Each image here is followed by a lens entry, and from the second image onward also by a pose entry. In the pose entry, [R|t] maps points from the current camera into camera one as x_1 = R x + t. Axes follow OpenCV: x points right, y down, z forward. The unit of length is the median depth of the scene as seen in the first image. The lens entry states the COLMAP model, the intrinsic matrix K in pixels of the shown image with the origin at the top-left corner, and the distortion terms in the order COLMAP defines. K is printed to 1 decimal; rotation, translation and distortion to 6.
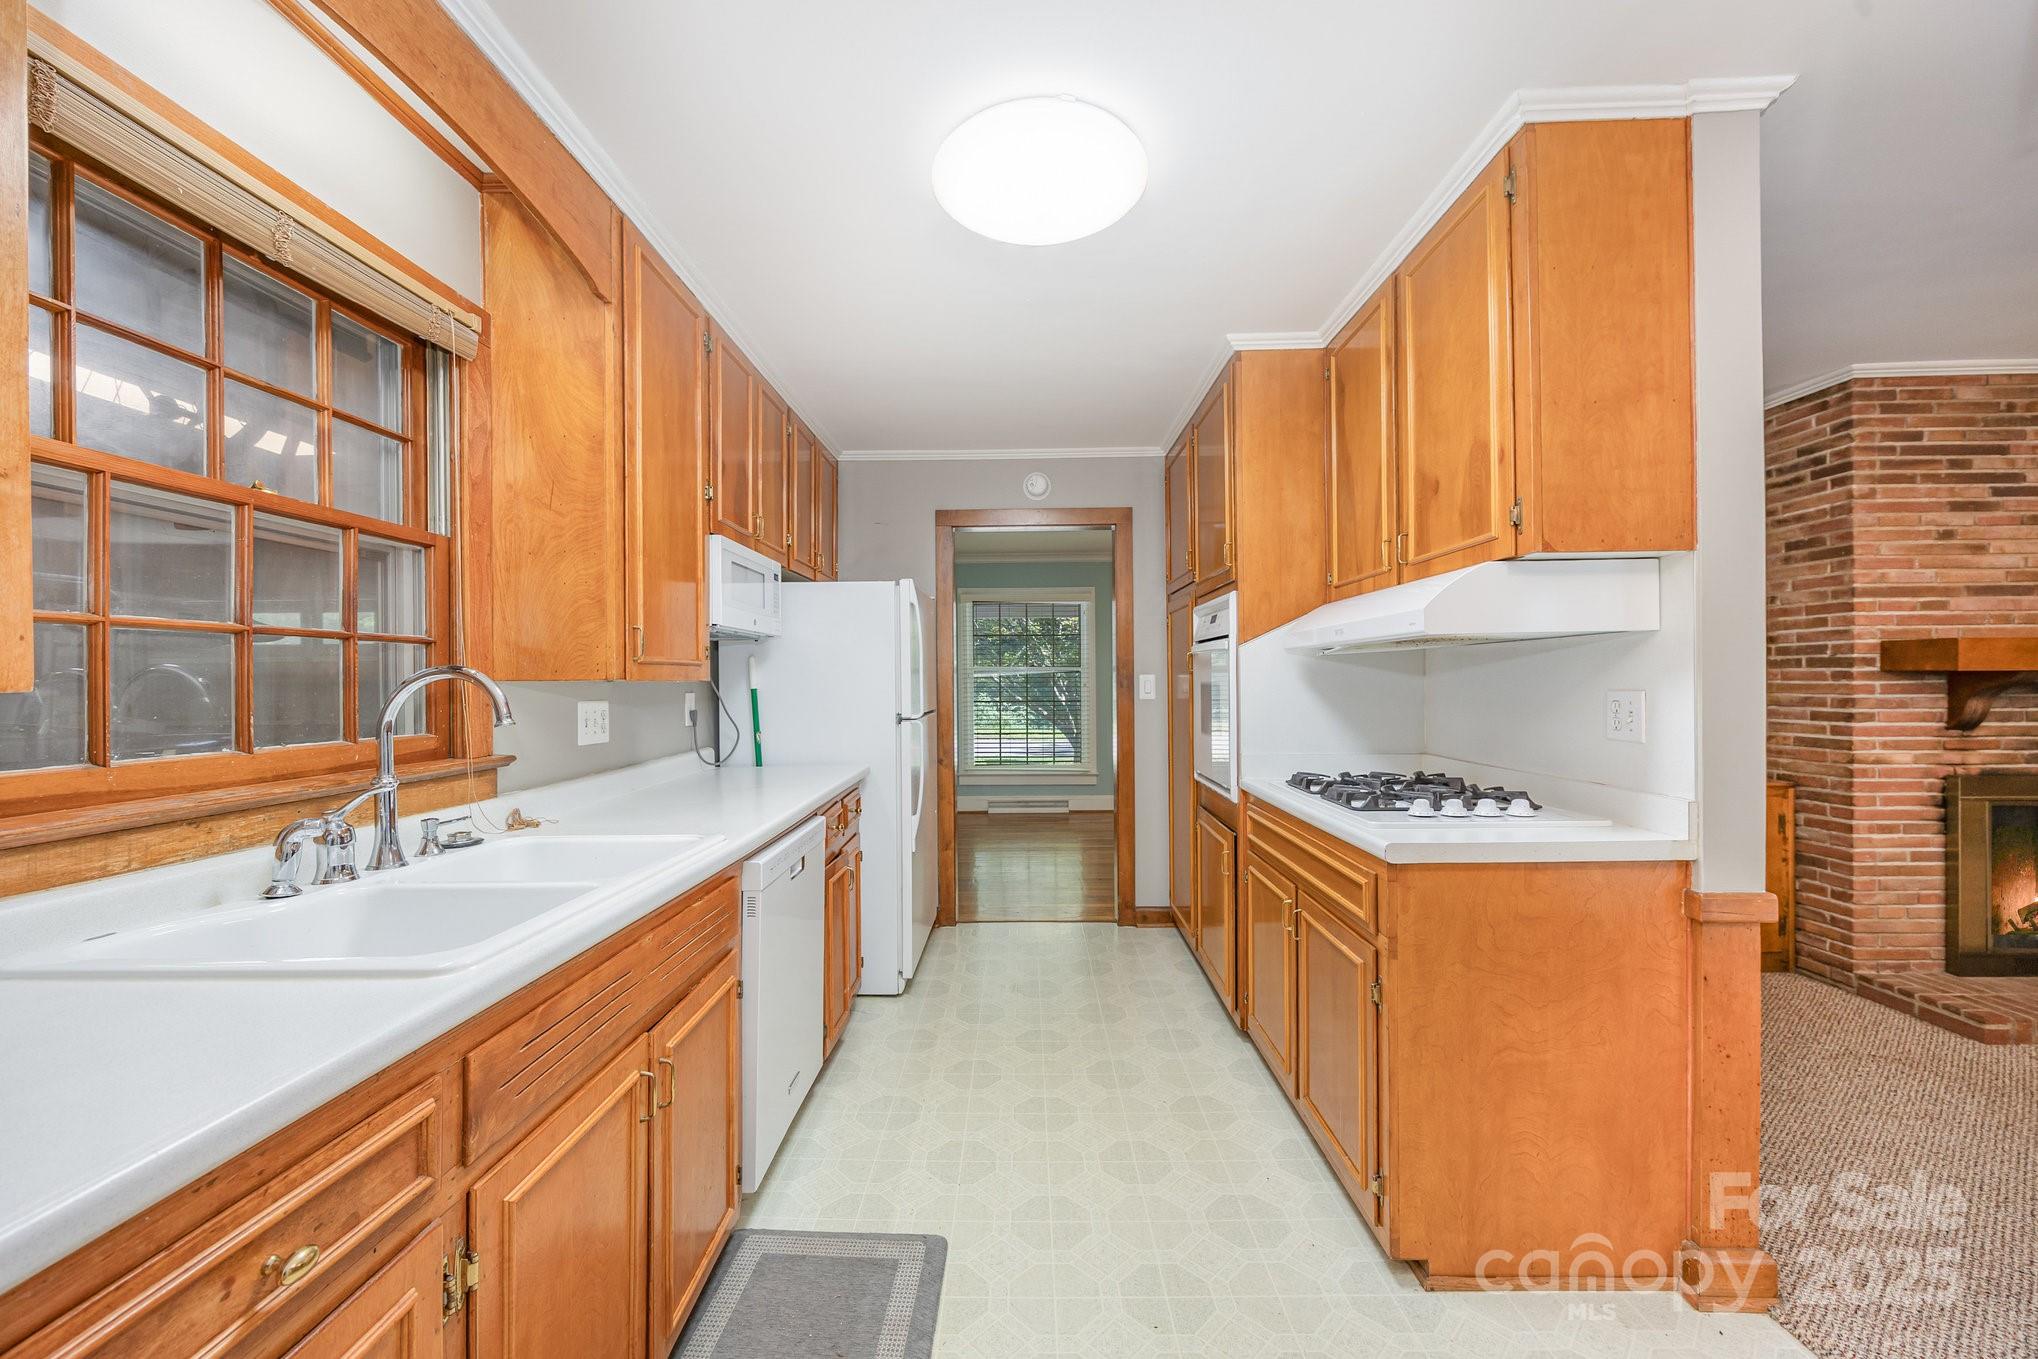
lens RADIAL K [[794.5, 0, 1021.1], [0, 794.5, 684.1], [0, 0, 1]] dist [-0.002314, 0.000899]
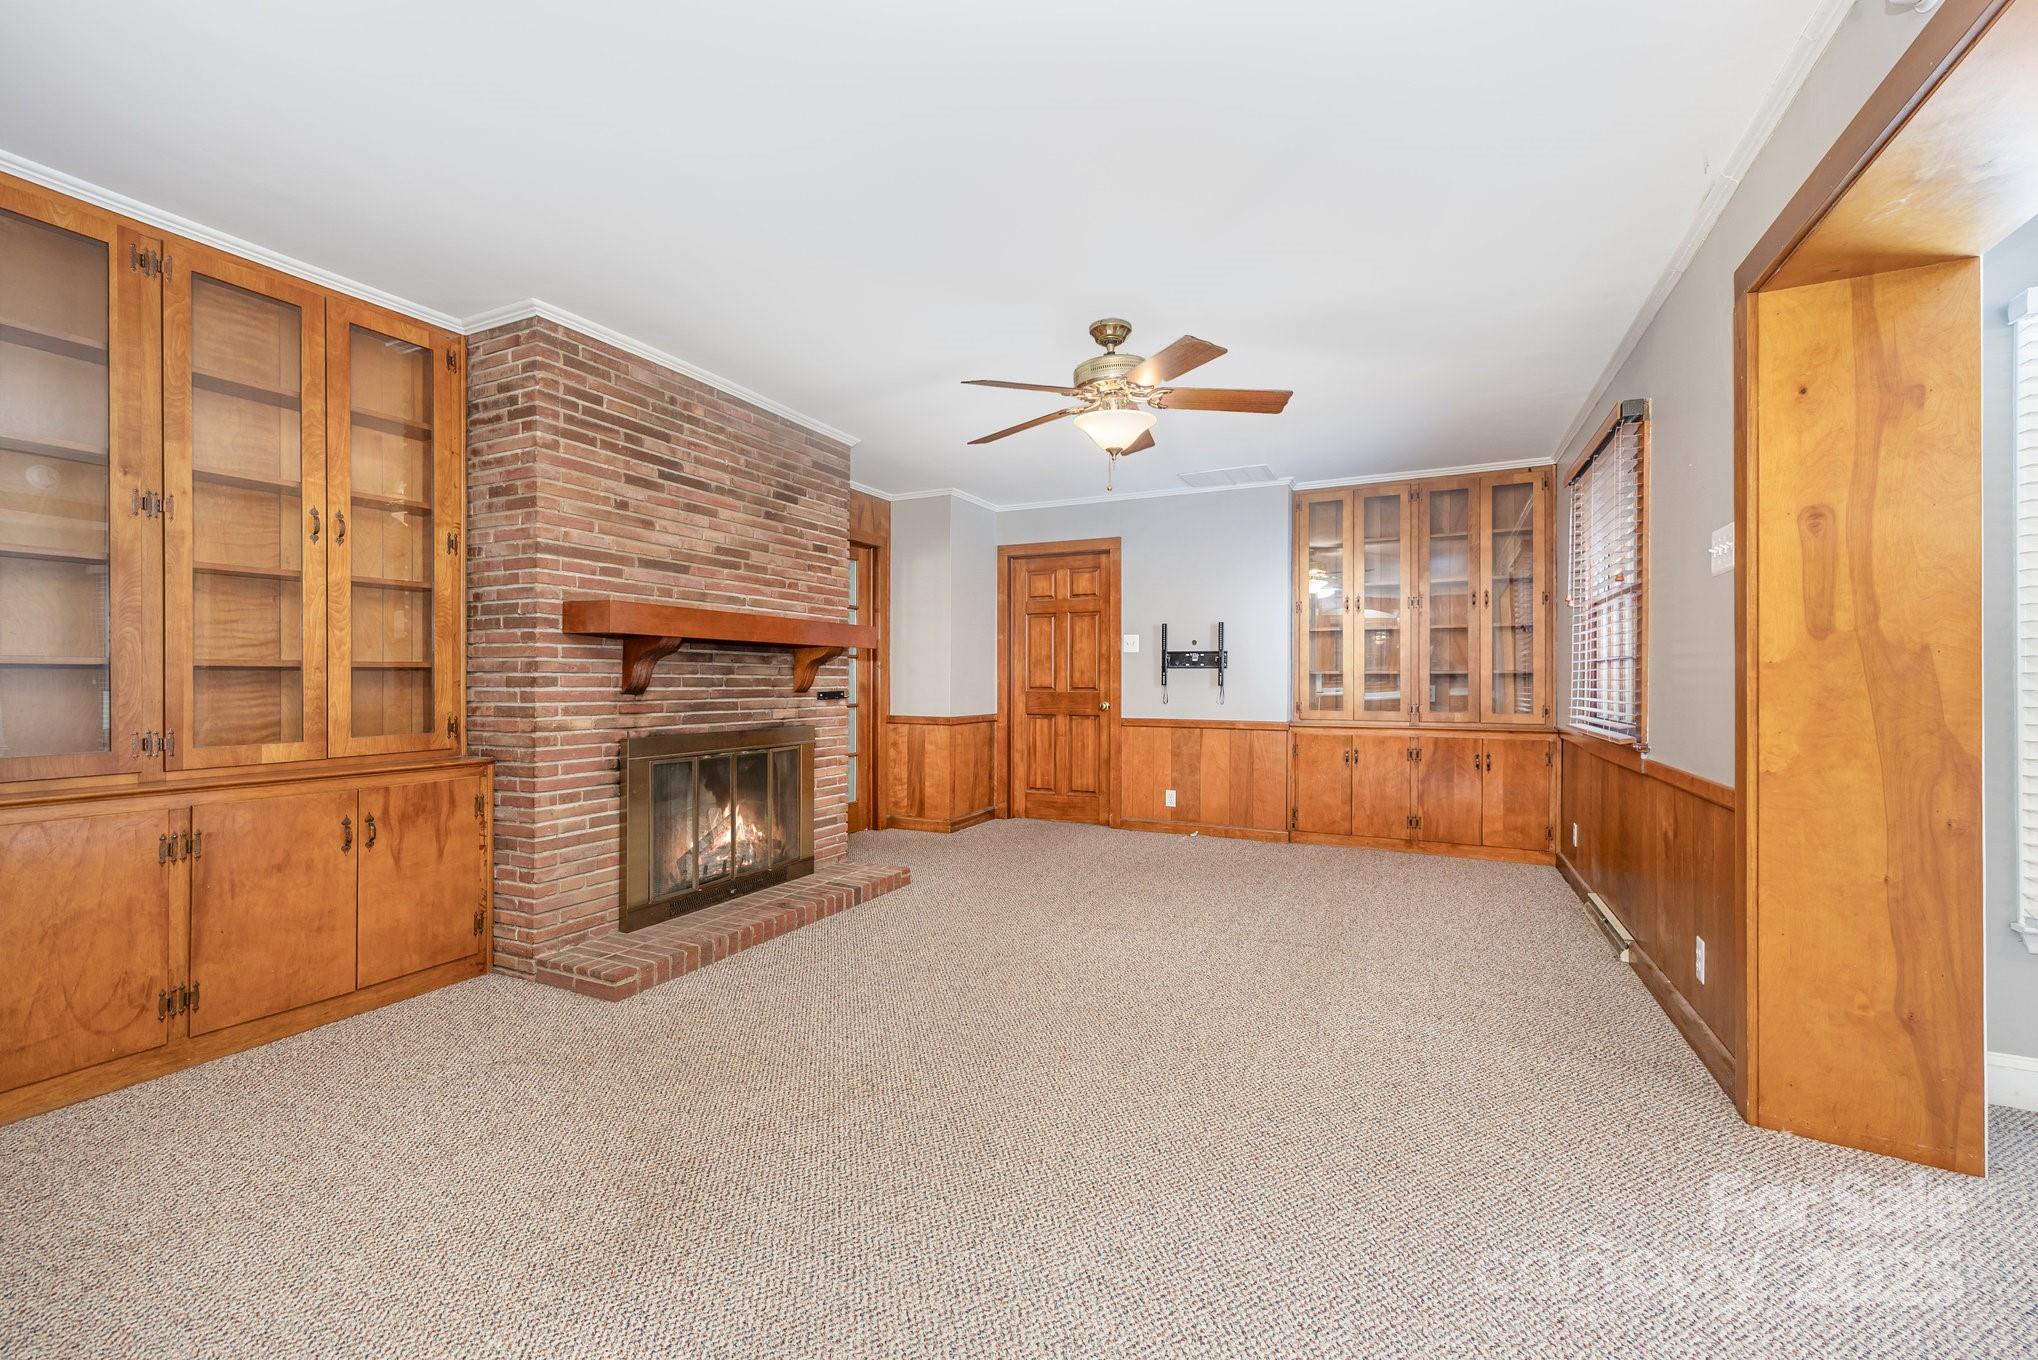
lens RADIAL K [[794.5, 0, 1020.1], [0, 794.5, 680.7], [0, 0, 1]] dist [-0.002314, 0.000899]
pose [[0.427779, 0.012893, 0.903792, 0.518946], [-0.001671, 0.999908, -0.013473, 0.059661], [-0.903882, 0.004254, 0.427761, 0.106020]]
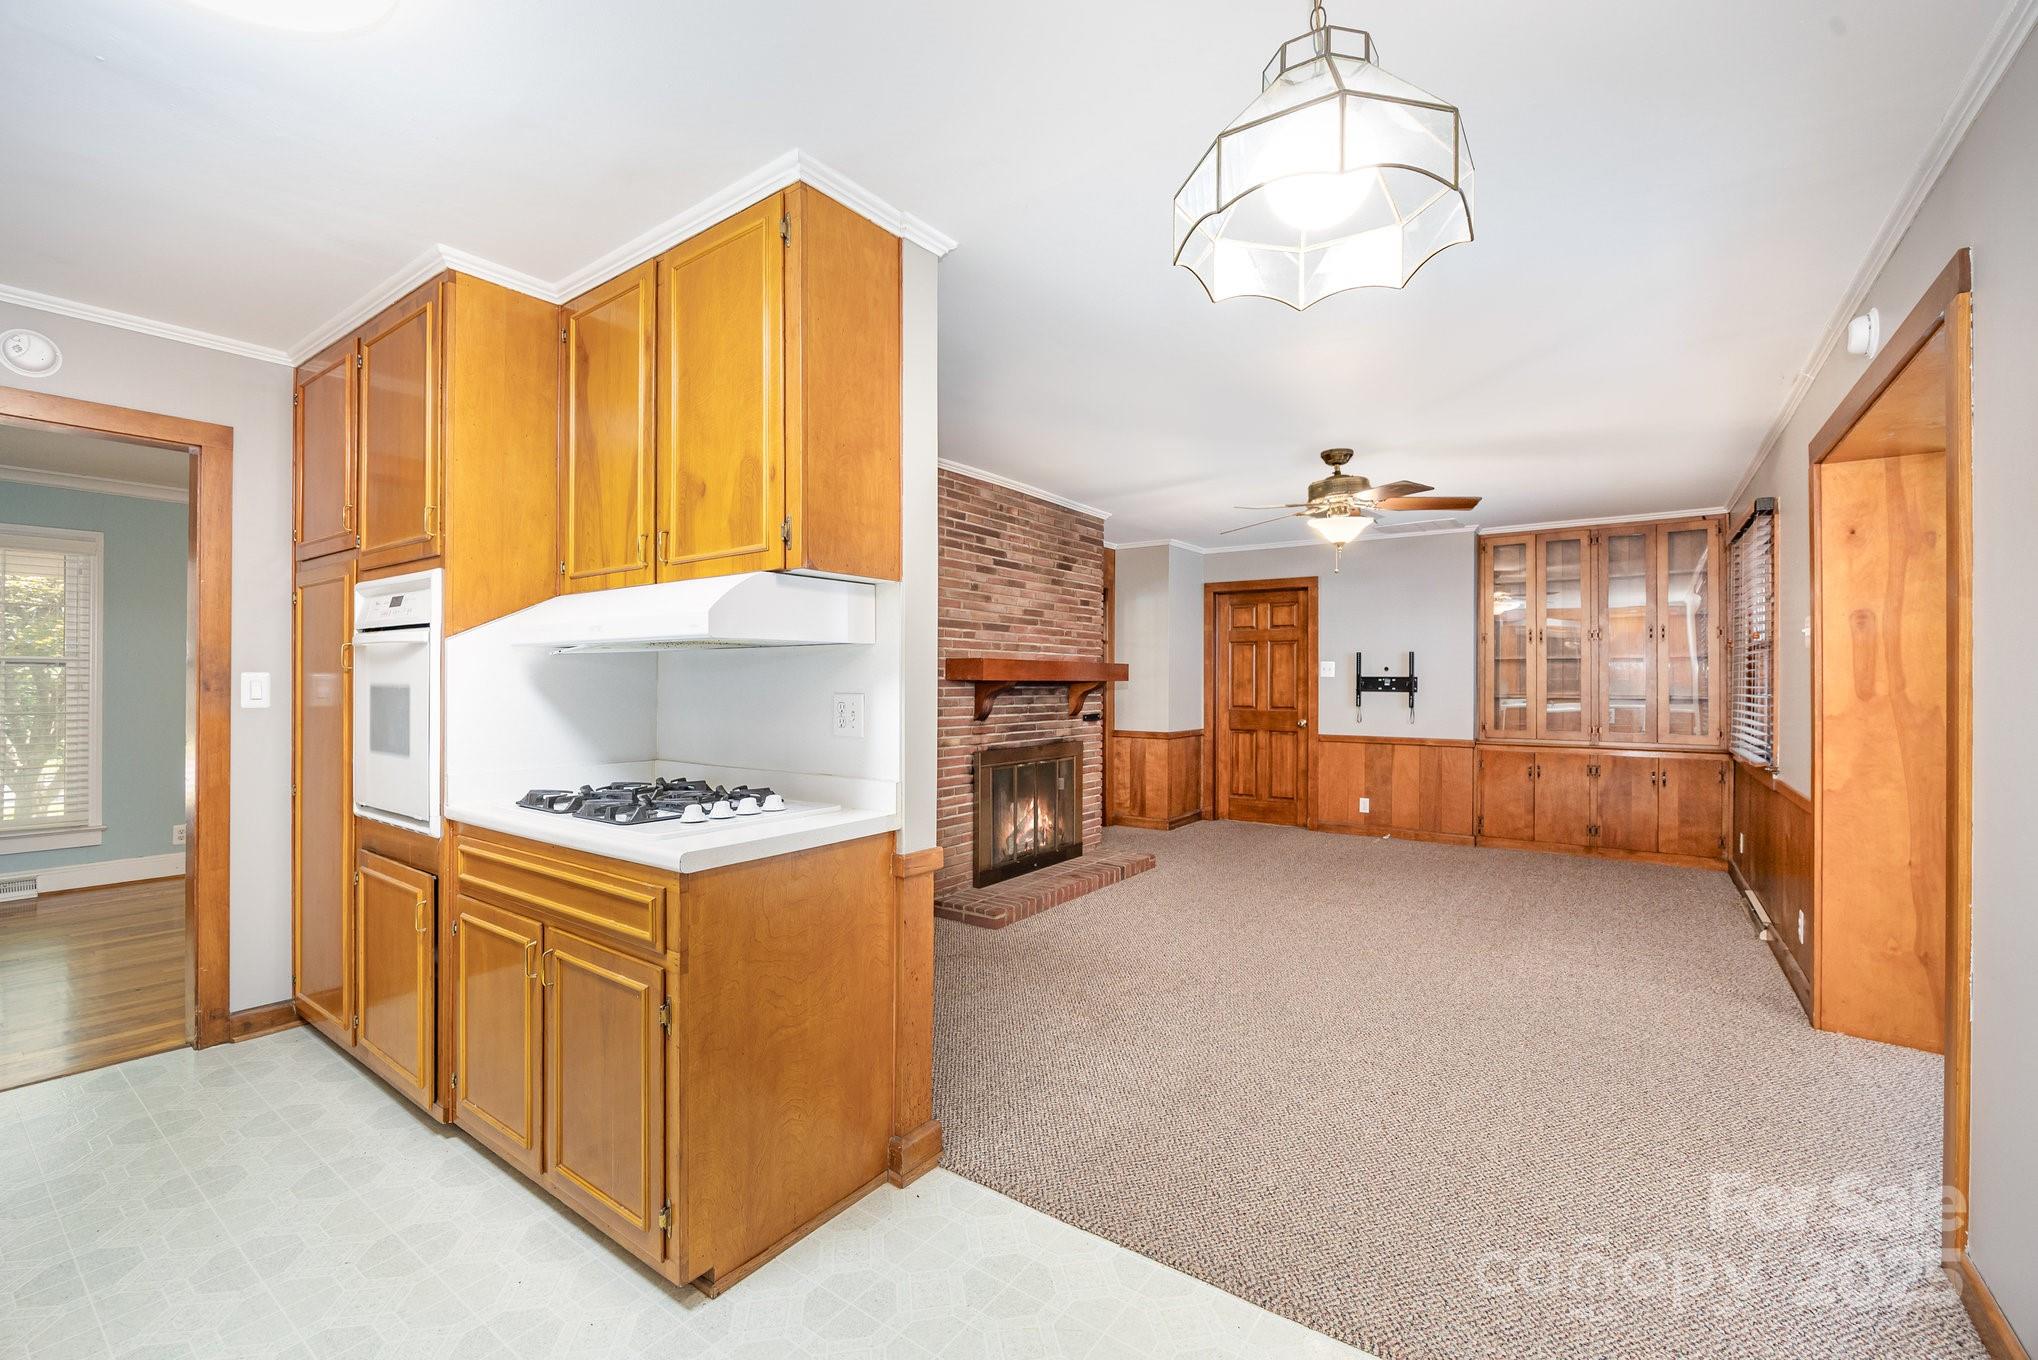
lens RADIAL K [[854.1, 0, 1010.6], [0, 854.1, 676.3], [0, 0, 1]] dist [-0.016562, 0.001400]
pose [[0.571422, 0.015406, 0.820512, -0.096098], [-0.003738, 0.999862, -0.016170, 0.001507], [-0.820648, 0.006173, 0.571401, 0.053978]]
